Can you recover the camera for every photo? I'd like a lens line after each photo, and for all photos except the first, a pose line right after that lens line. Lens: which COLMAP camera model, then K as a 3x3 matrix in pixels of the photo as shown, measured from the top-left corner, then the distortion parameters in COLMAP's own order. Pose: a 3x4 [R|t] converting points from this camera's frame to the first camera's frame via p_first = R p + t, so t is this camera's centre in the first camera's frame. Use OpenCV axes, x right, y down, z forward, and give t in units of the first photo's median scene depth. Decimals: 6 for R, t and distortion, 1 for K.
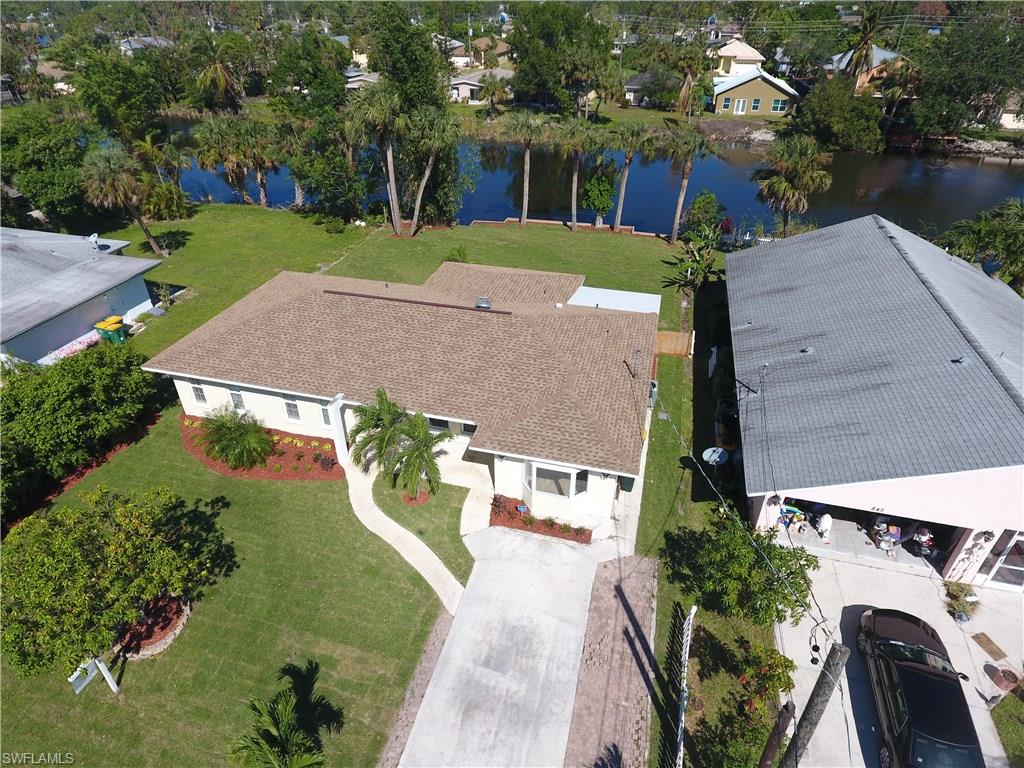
lens RADIAL K [[600.3, 0, 502.9], [0, 600.3, 379.5], [0, 0, 1]] dist [-0.004185, -0.000253]
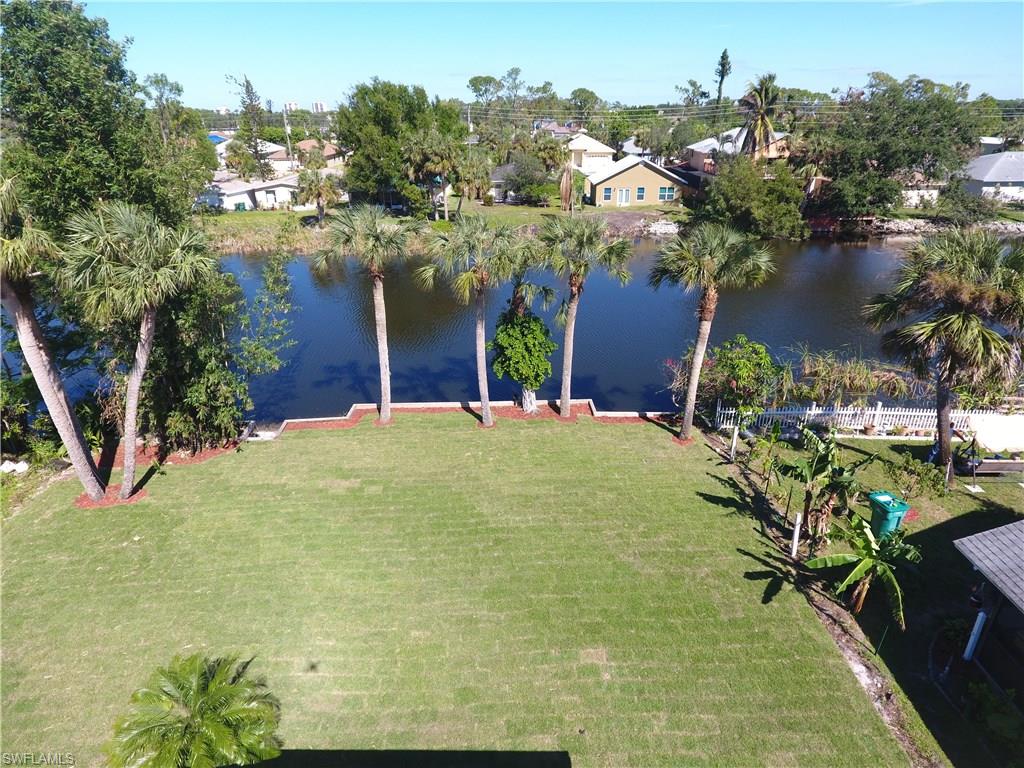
lens RADIAL K [[600.3, 0, 502.9], [0, 600.3, 379.5], [0, 0, 1]] dist [-0.004185, -0.000253]
pose [[0.967599, -0.112238, 0.226175, 0.017634], [0.145316, 0.980088, -0.135315, -0.200461], [-0.206484, 0.163798, 0.964642, 0.463110]]
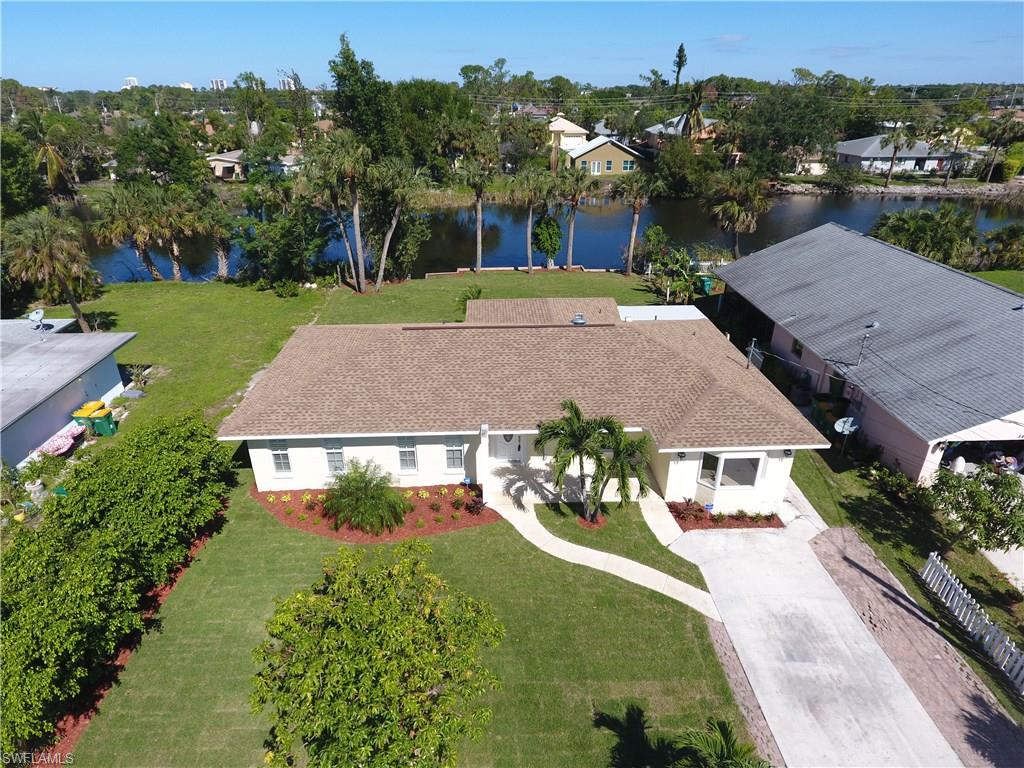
lens RADIAL K [[600.3, 0, 502.9], [0, 600.3, 379.5], [0, 0, 1]] dist [-0.004185, -0.000253]
pose [[0.955113, -0.131435, 0.265487, -0.208622], [0.162642, 0.981695, -0.099111, 0.022323], [-0.247600, 0.137842, 0.959007, 0.051417]]
